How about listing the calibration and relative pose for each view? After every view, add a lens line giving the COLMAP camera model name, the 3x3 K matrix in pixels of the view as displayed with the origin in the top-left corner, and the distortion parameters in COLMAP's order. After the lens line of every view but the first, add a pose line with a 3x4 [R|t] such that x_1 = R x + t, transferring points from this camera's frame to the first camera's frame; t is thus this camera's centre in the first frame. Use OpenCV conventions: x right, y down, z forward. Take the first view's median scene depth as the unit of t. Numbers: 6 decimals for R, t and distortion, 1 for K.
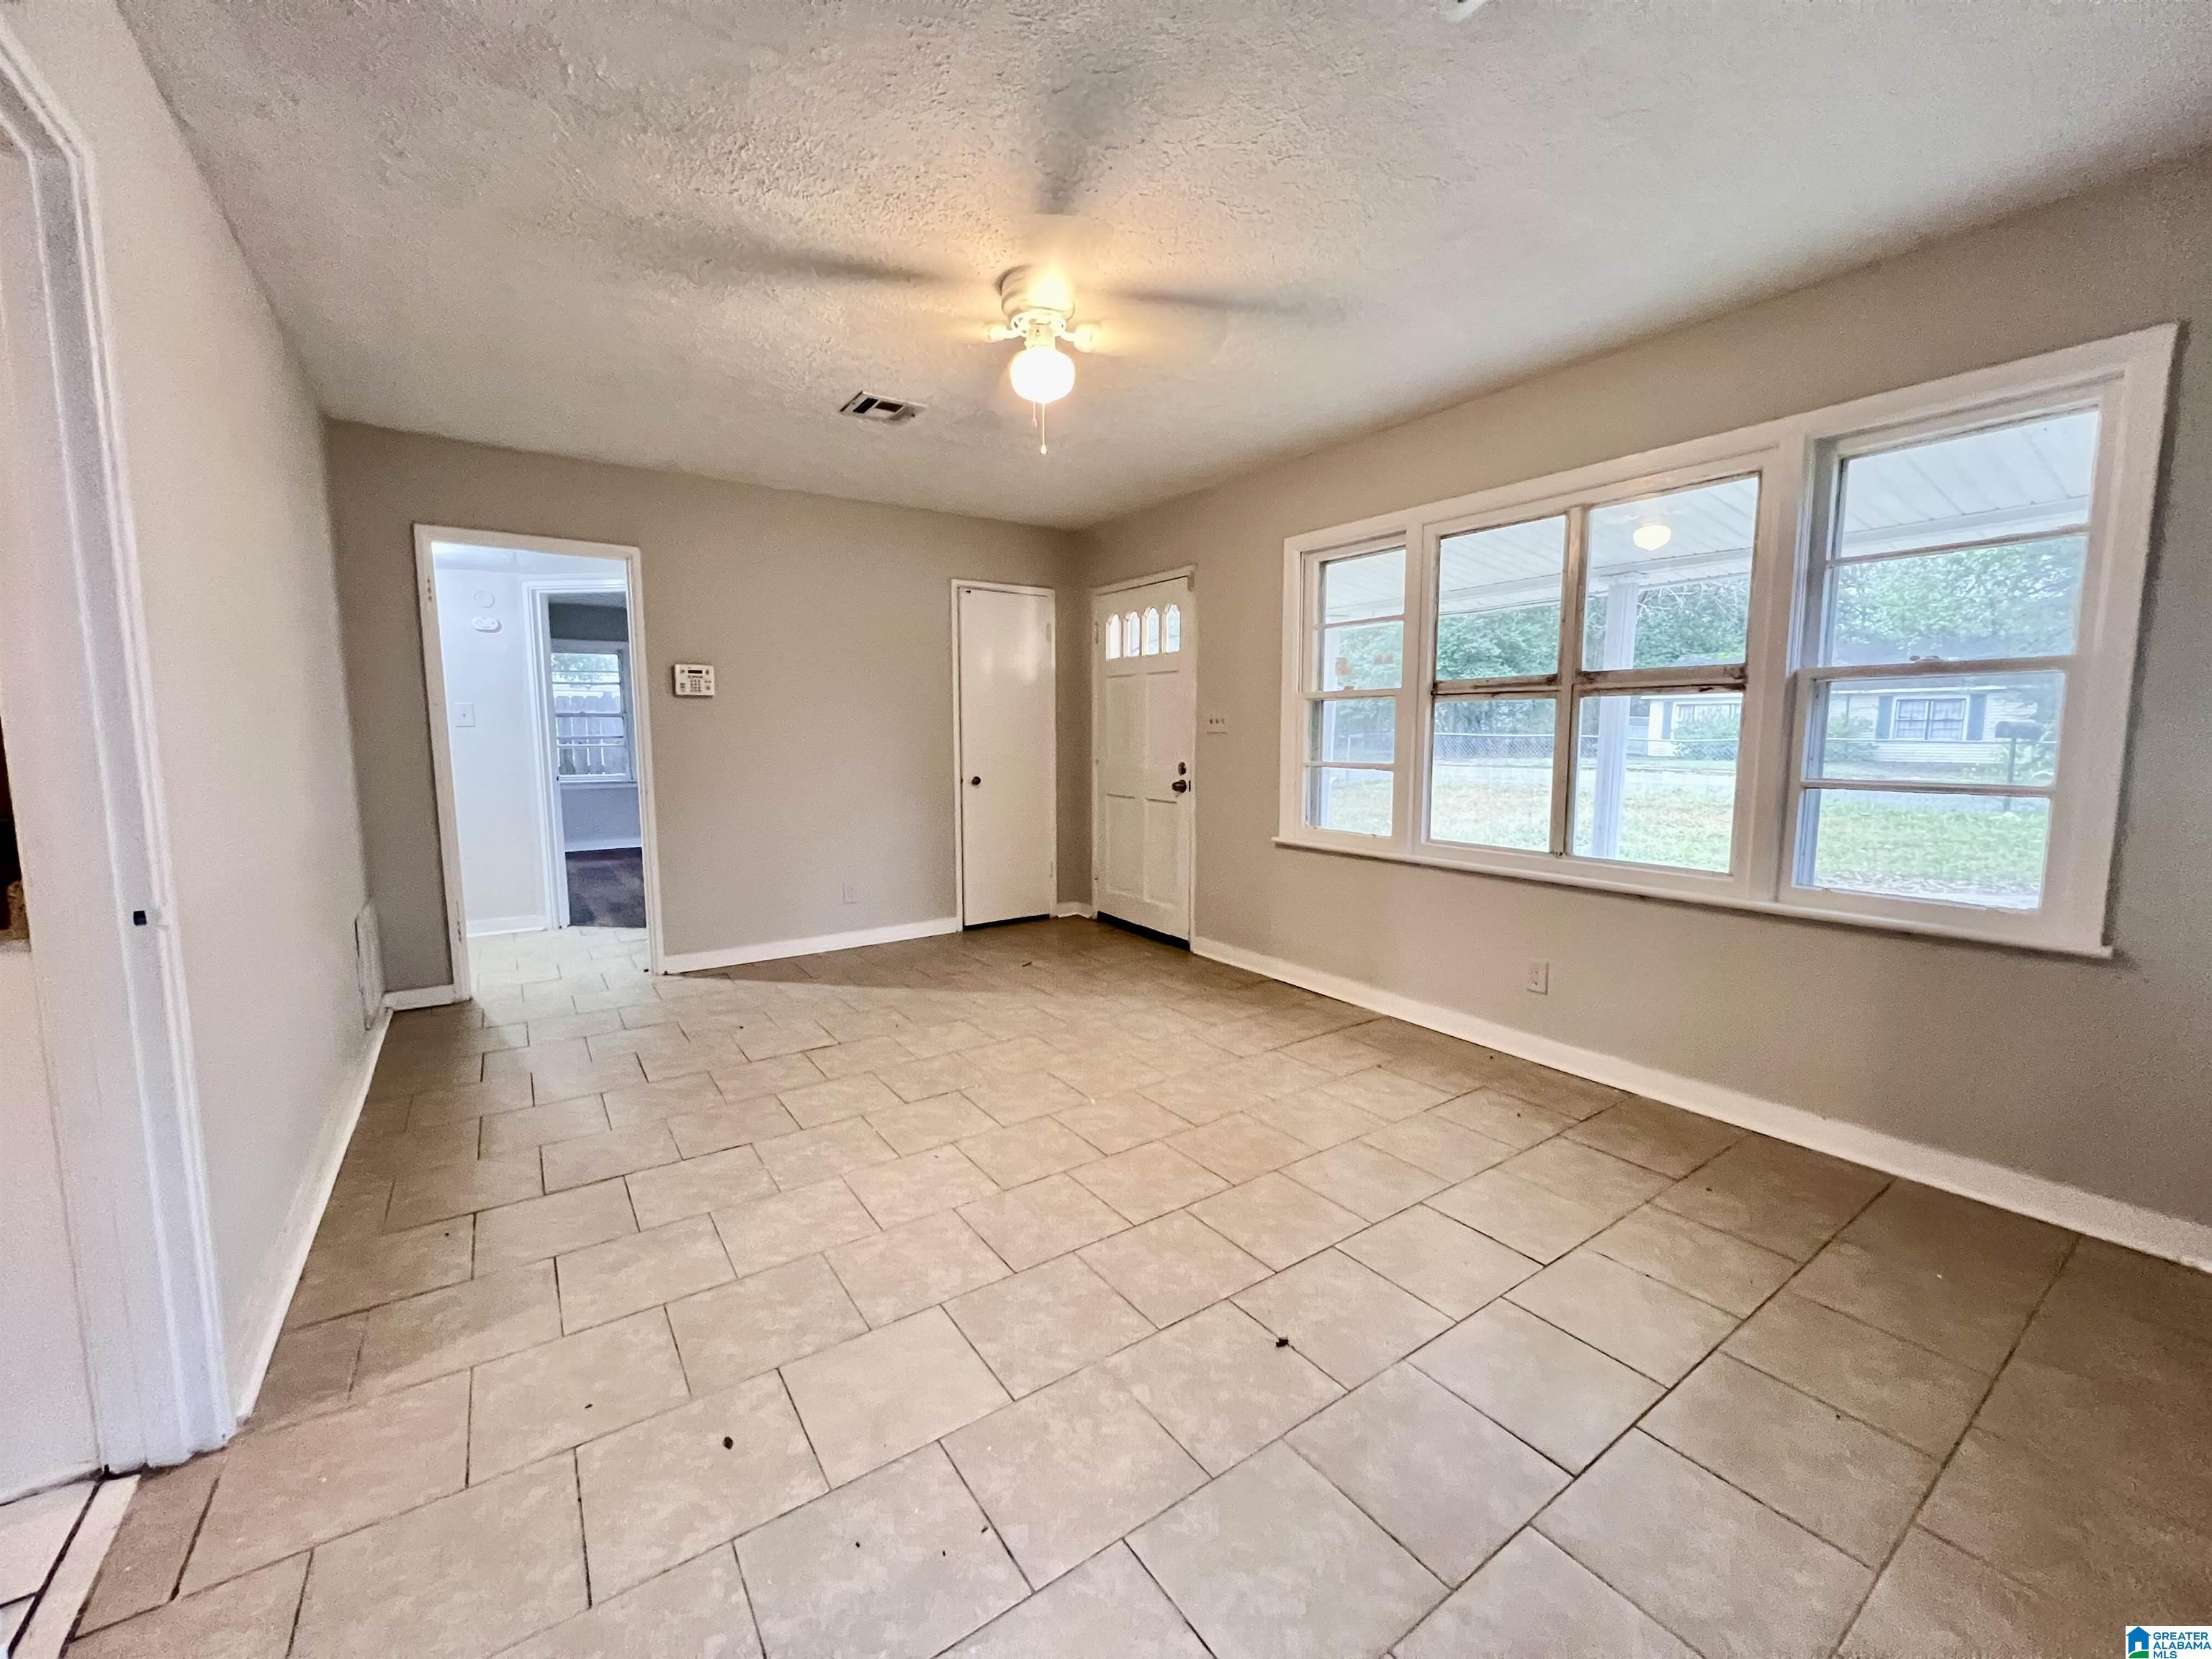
lens RADIAL K [[880.5, 0, 1105.6], [0, 880.5, 828.1], [0, 0, 1]] dist [0.001101, -0.000843]
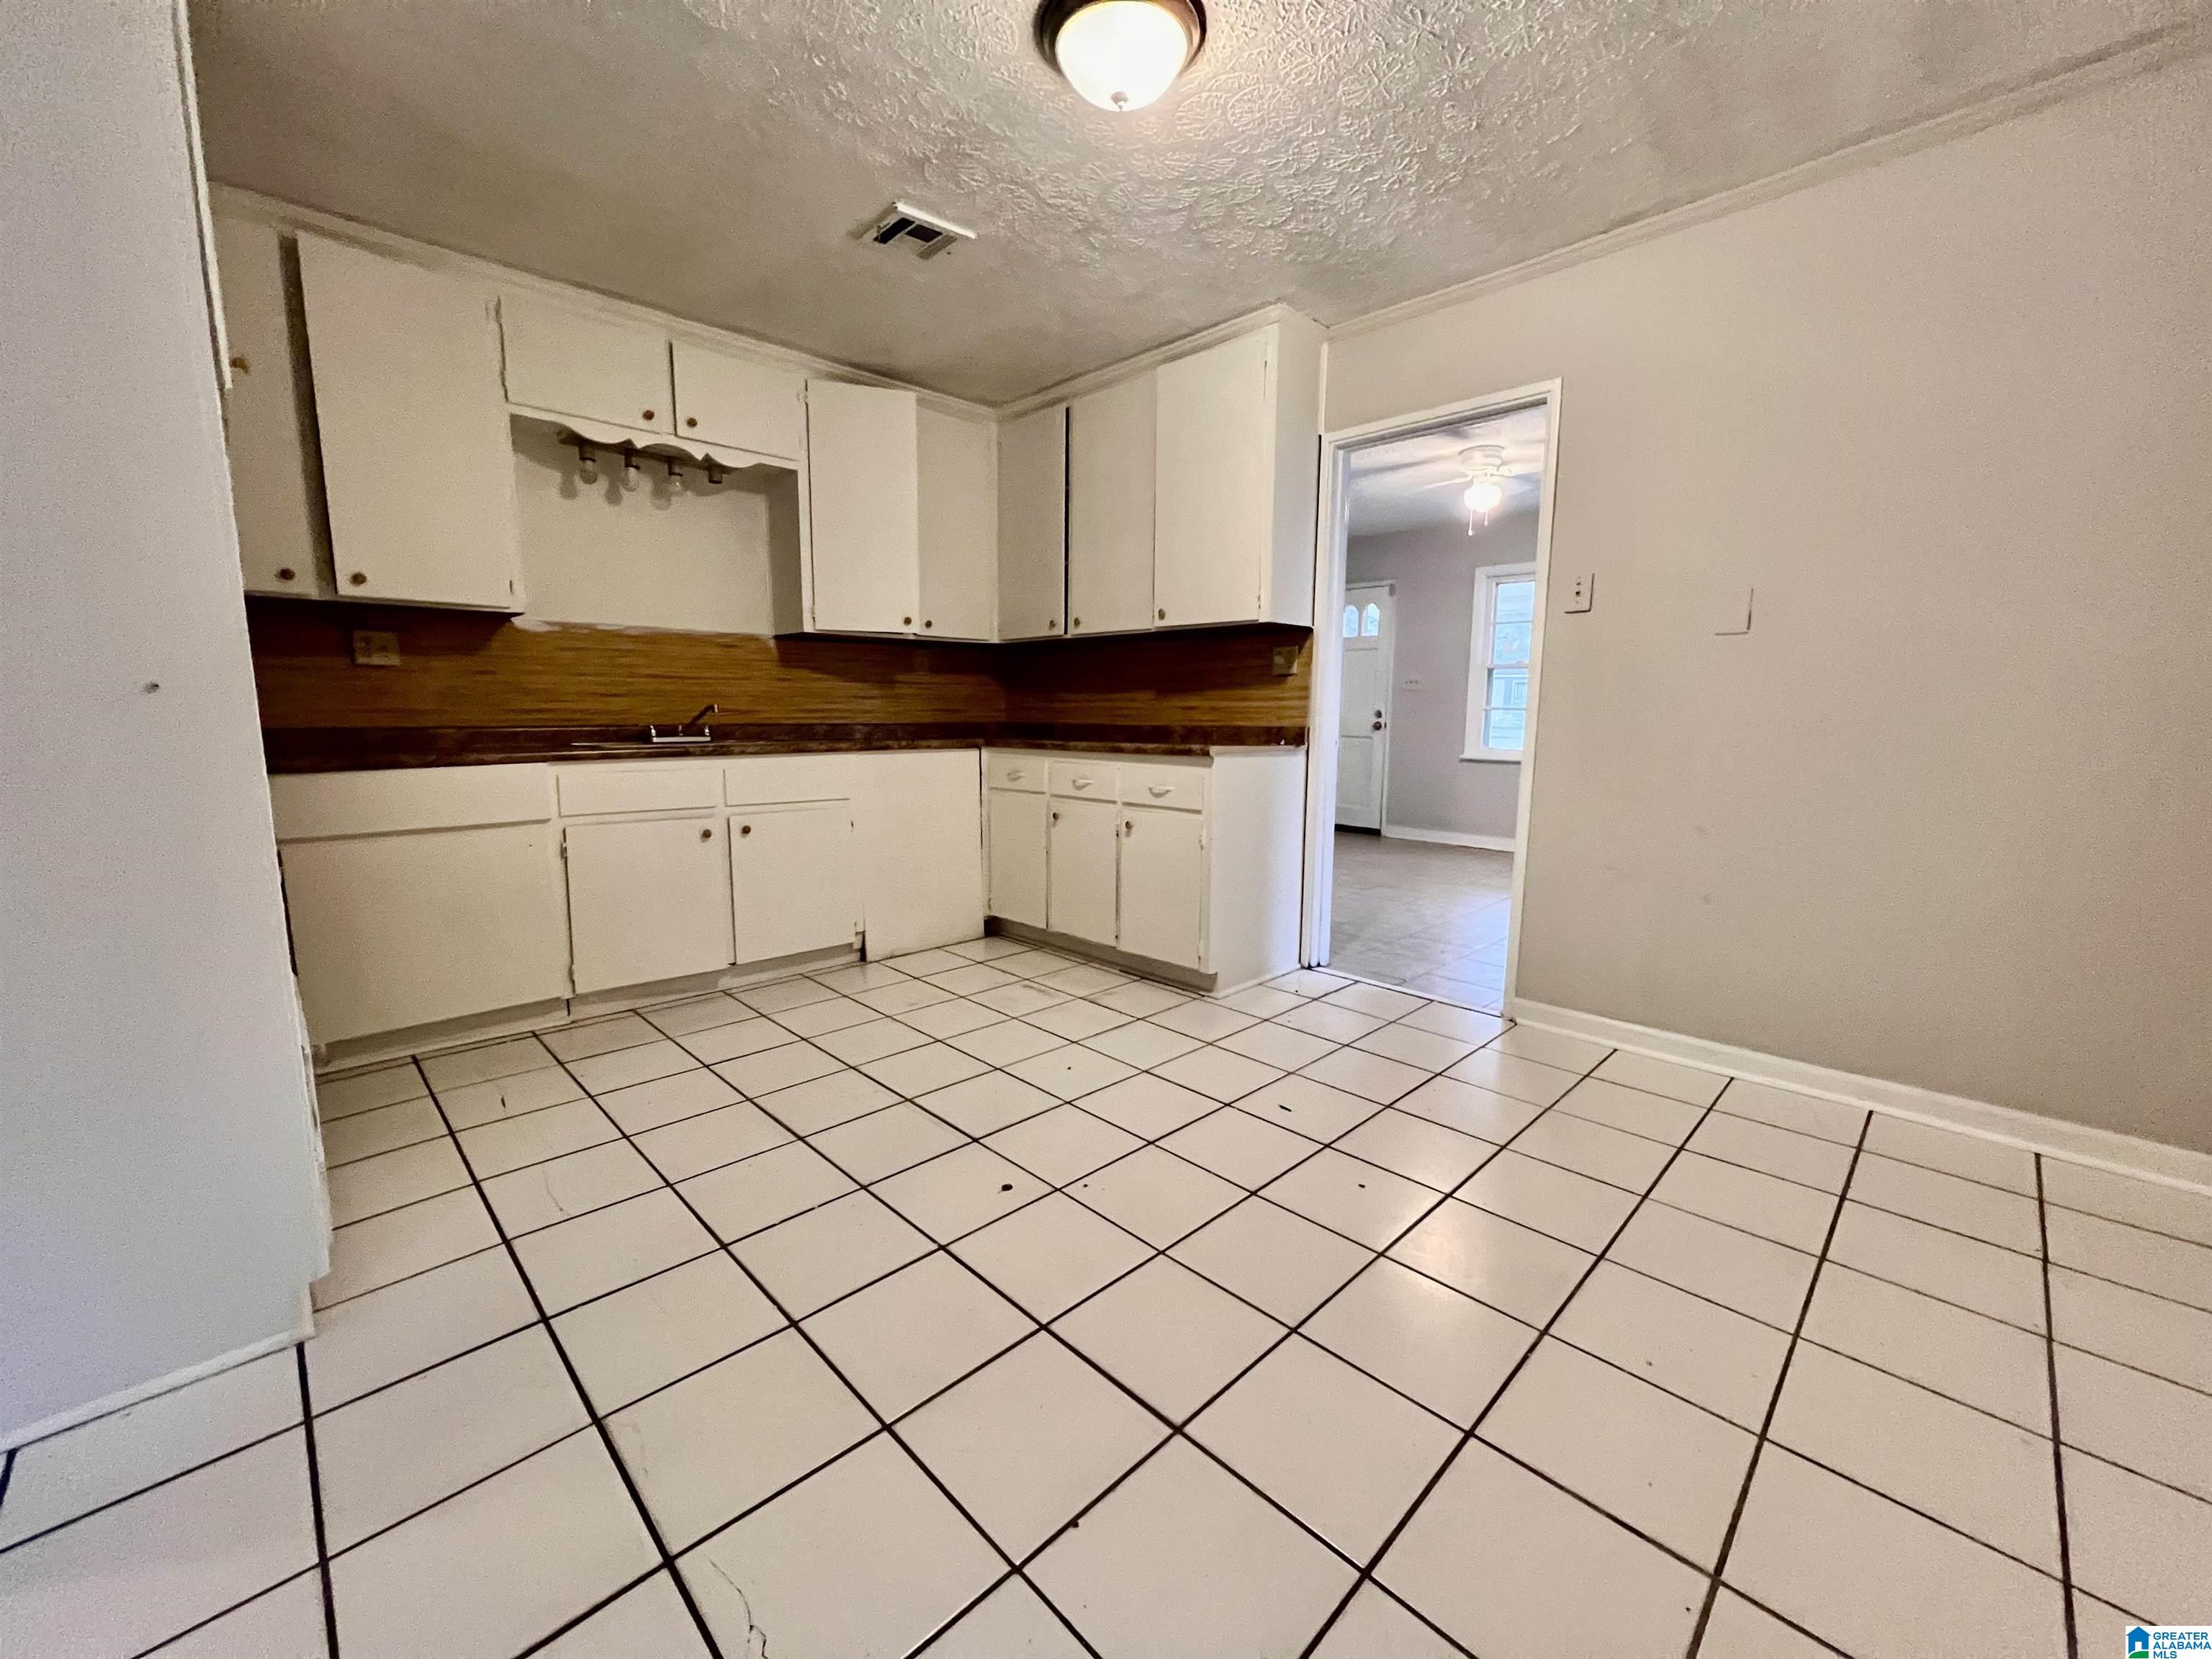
lens RADIAL K [[880.5, 0, 1106.3], [0, 880.5, 833.4], [0, 0, 1]] dist [0.001101, -0.000843]
pose [[0.985130, -0.018808, 0.170780, -0.977034], [0.012901, 0.999282, 0.035628, 0.117610], [-0.171327, -0.032895, 0.984665, -0.627998]]
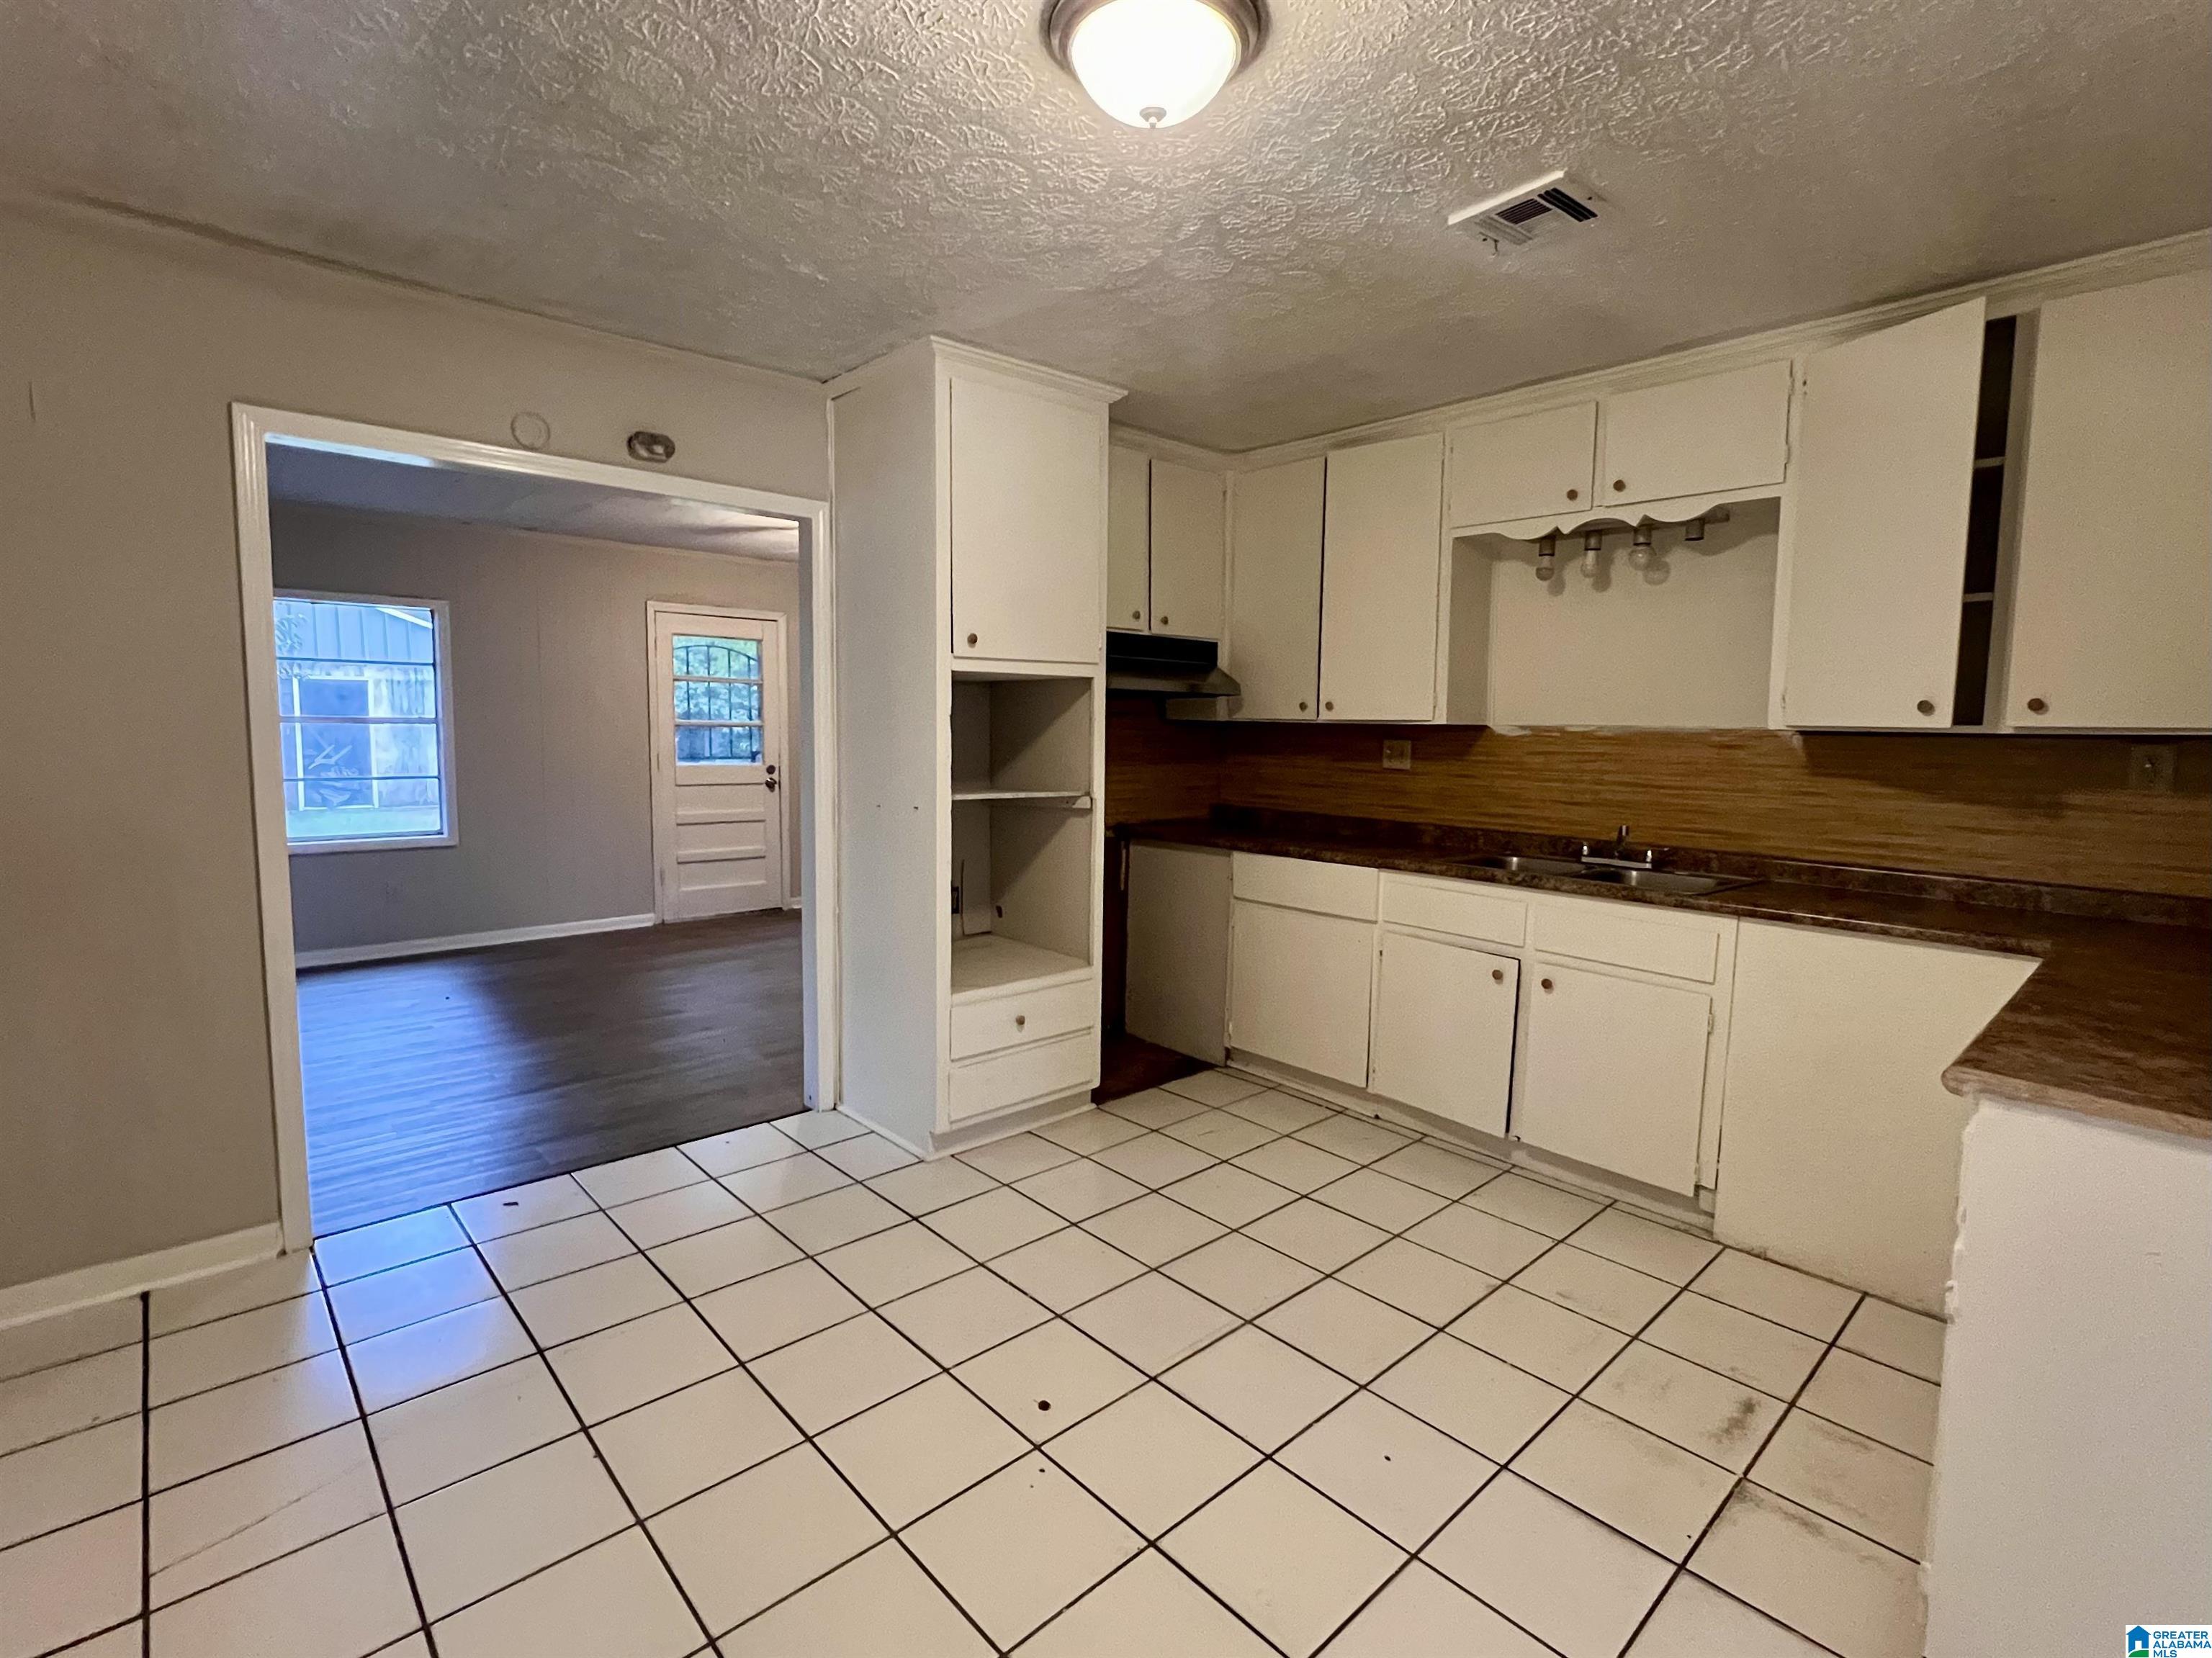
lens RADIAL K [[1048.7, 0, 1116.8], [0, 1048.7, 819.5], [0, 0, 1]] dist [-0.002652, -0.000046]
pose [[0.134696, 0.098285, -0.986001, -0.310821], [-0.121272, 0.989223, 0.082039, -0.041179], [0.983438, 0.108523, 0.145164, -0.094497]]
